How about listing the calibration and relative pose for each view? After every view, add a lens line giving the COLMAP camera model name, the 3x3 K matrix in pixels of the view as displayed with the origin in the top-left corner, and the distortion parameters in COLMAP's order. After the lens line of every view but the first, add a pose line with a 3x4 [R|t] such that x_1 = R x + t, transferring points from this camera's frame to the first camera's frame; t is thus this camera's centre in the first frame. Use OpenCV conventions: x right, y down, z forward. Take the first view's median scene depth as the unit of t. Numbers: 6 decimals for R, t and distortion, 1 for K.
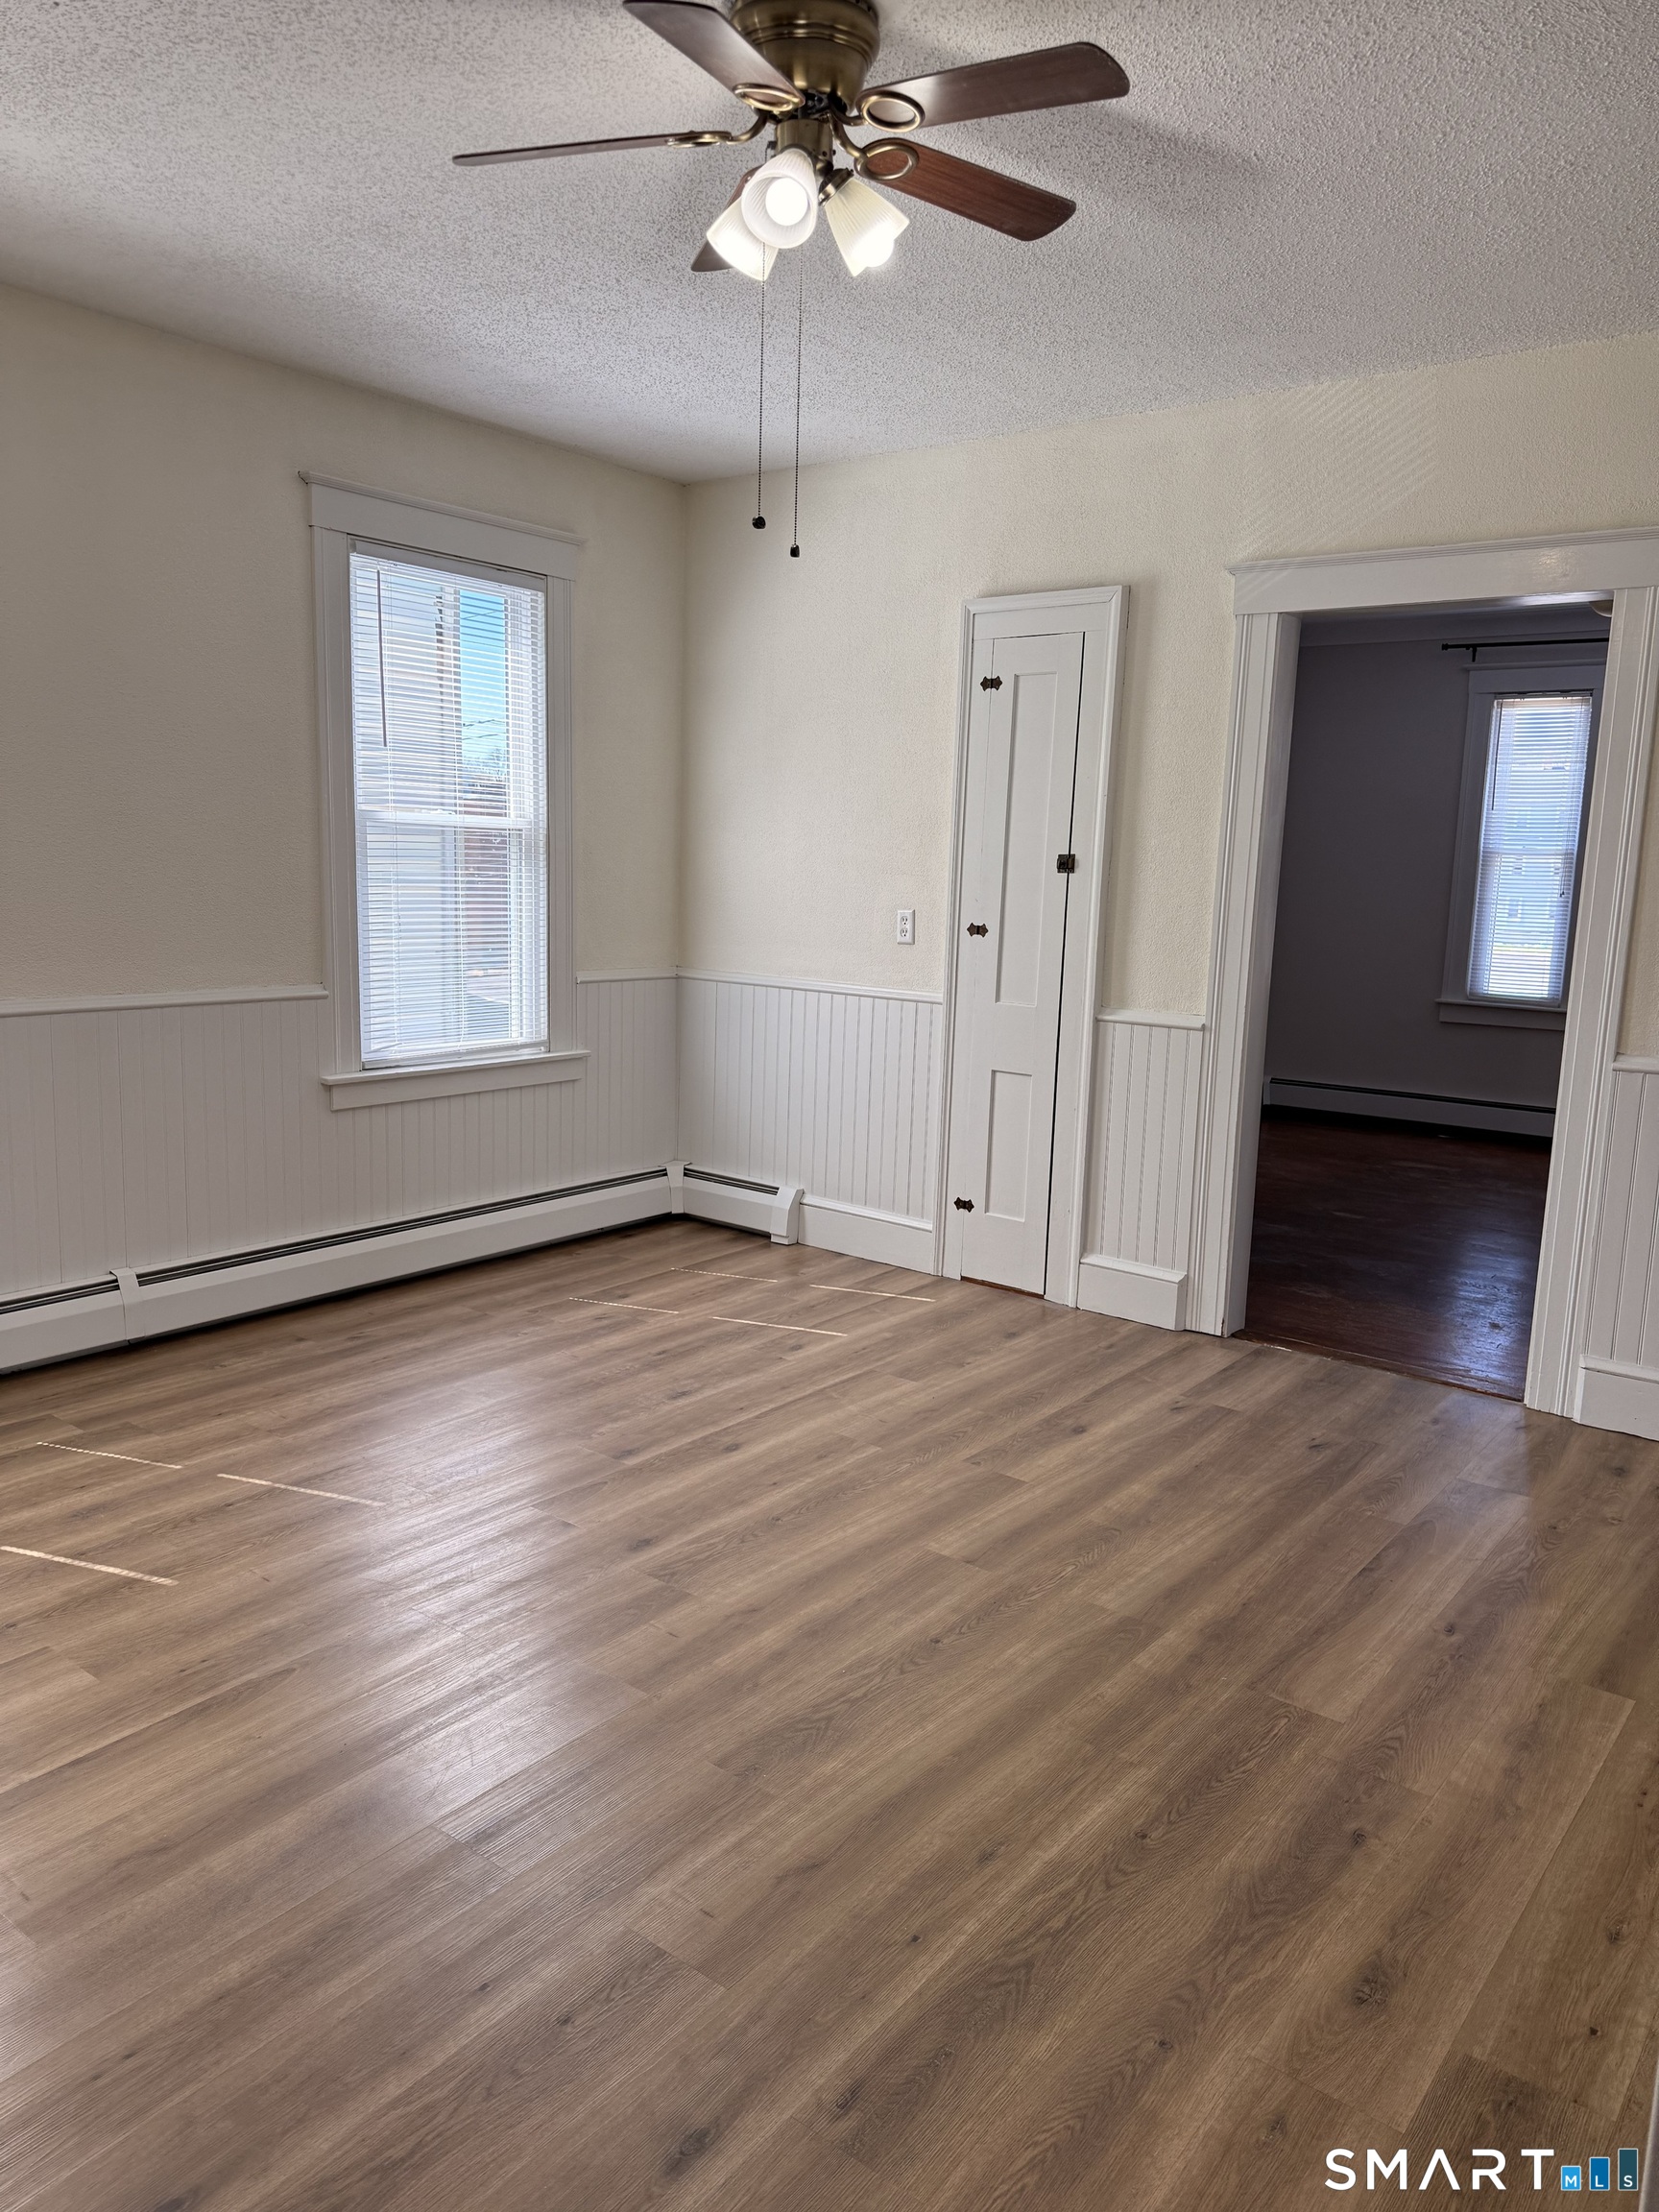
lens RADIAL K [[1567.1, 0, 826.3], [0, 1567.1, 1104.0], [0, 0, 1]] dist [0.041272, -0.044803]
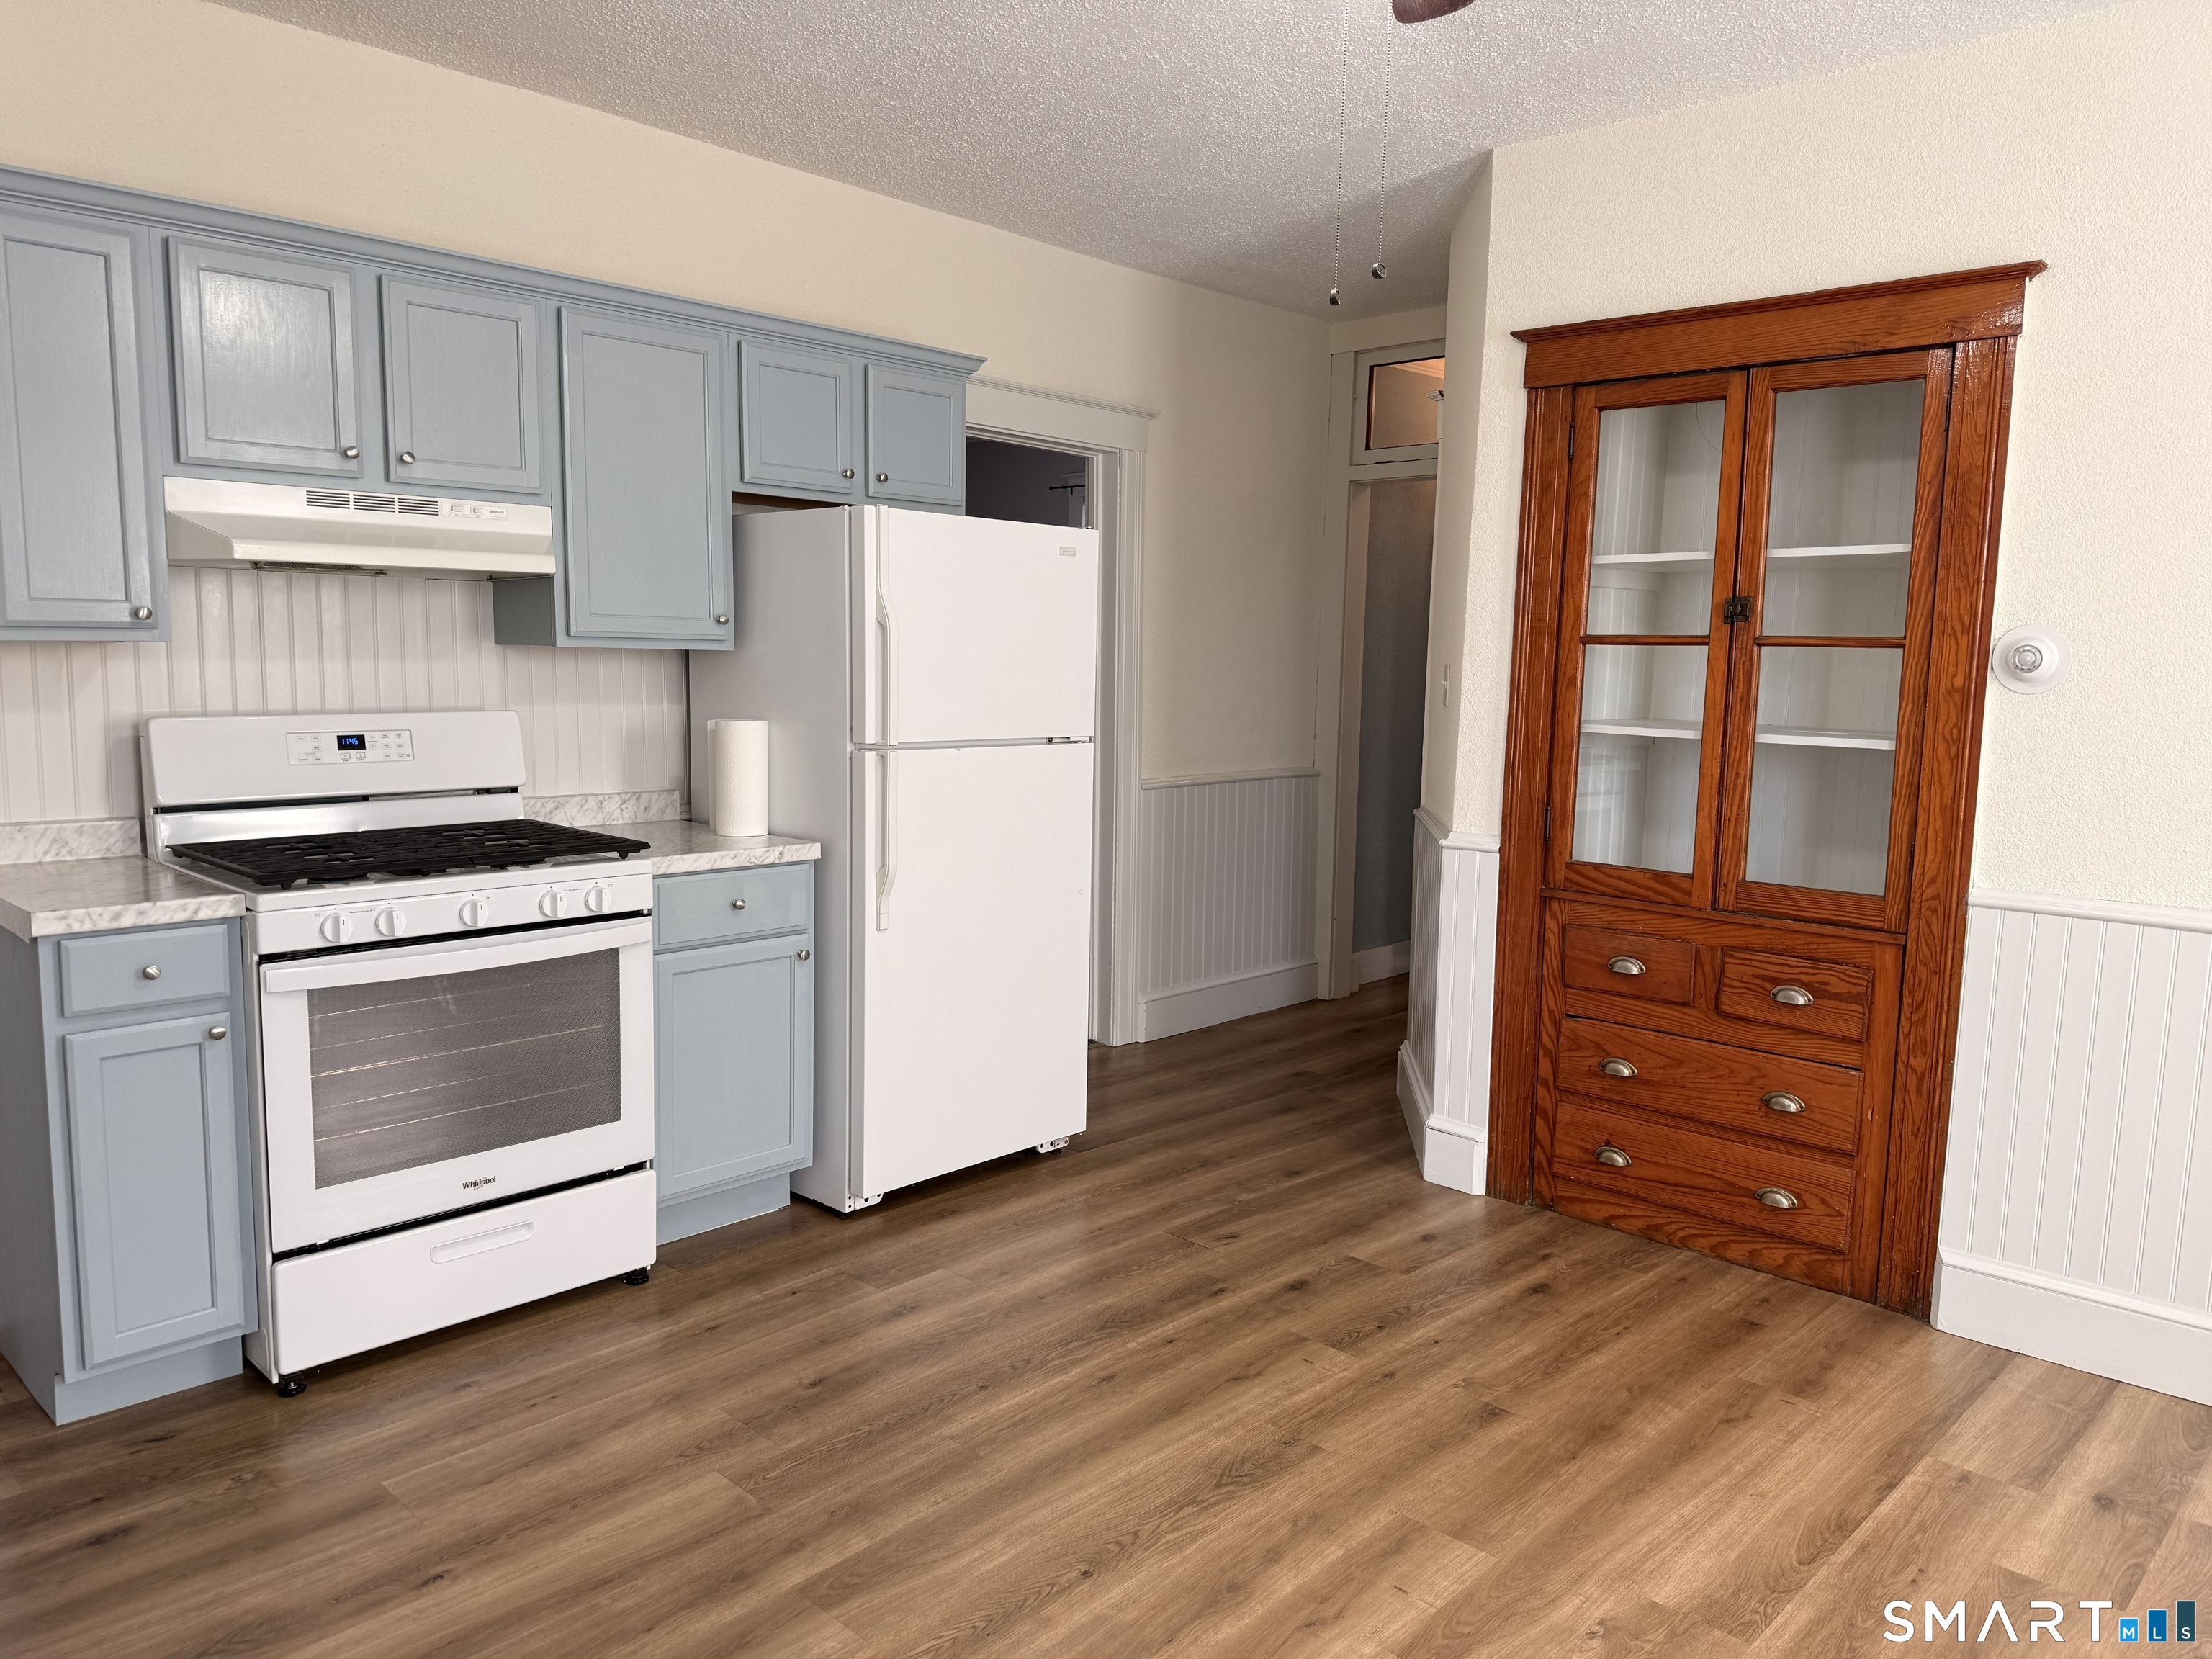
lens RADIAL K [[1567.1, 0, 1103.2], [0, 1567.1, 833.3], [0, 0, 1]] dist [0.041272, -0.044803]
pose [[-0.993977, -0.058754, 0.092507, 0.006395], [-0.030981, 0.960352, 0.277065, -0.295656], [-0.105118, 0.272531, -0.956388, 1.829679]]
